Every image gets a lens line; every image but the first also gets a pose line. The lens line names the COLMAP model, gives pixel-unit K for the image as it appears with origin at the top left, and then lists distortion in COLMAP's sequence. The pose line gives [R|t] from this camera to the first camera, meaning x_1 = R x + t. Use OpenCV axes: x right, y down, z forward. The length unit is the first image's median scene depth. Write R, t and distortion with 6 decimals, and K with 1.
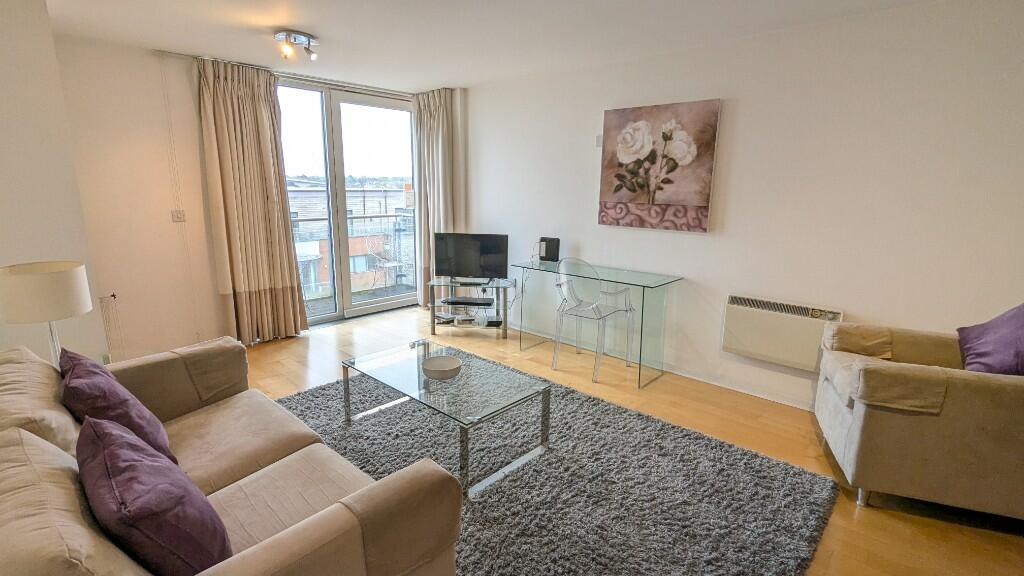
lens RADIAL K [[486.5, 0, 510.4], [0, 486.5, 287.5], [0, 0, 1]] dist [-0.000553, 0.001442]
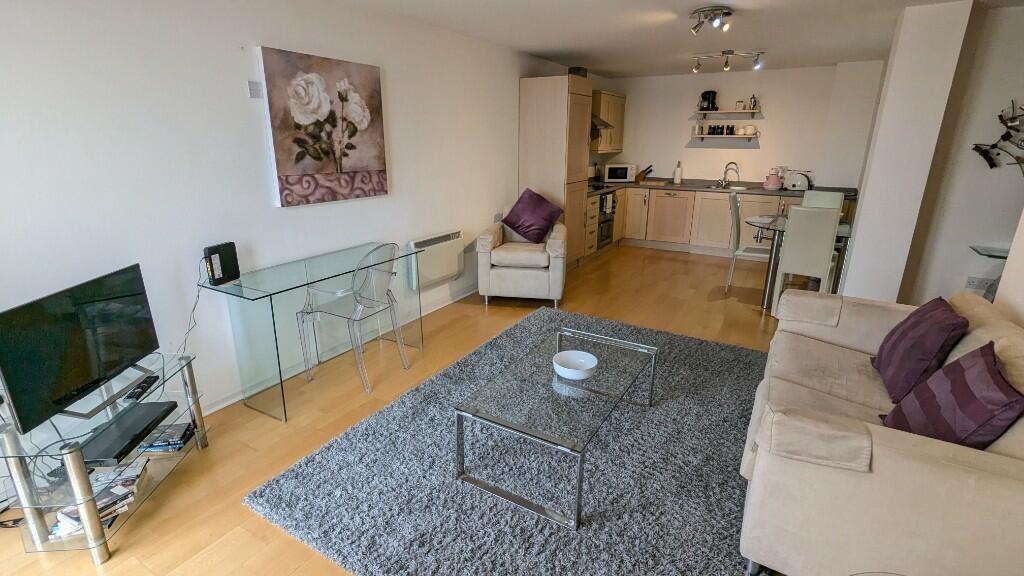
lens RADIAL K [[486.5, 0, 513.2], [0, 486.5, 285.6], [0, 0, 1]] dist [-0.000553, 0.001442]
pose [[-0.207682, -0.294460, 0.932824, -0.667060], [0.197436, 0.921372, 0.334802, -0.215191], [-0.958064, 0.253705, -0.133216, 0.859260]]
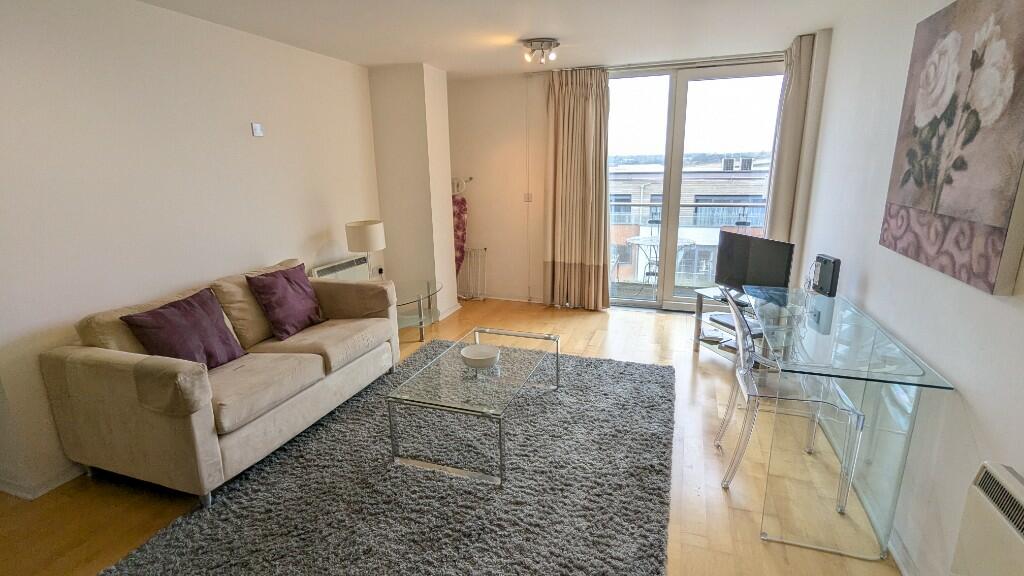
lens RADIAL K [[486.5, 0, 505.5], [0, 486.5, 286.5], [0, 0, 1]] dist [-0.000553, 0.001442]
pose [[0.383612, 0.206560, -0.900097, 0.561739], [-0.169339, 0.973872, 0.151320, -0.103817], [0.907836, 0.094373, 0.408568, 0.440380]]
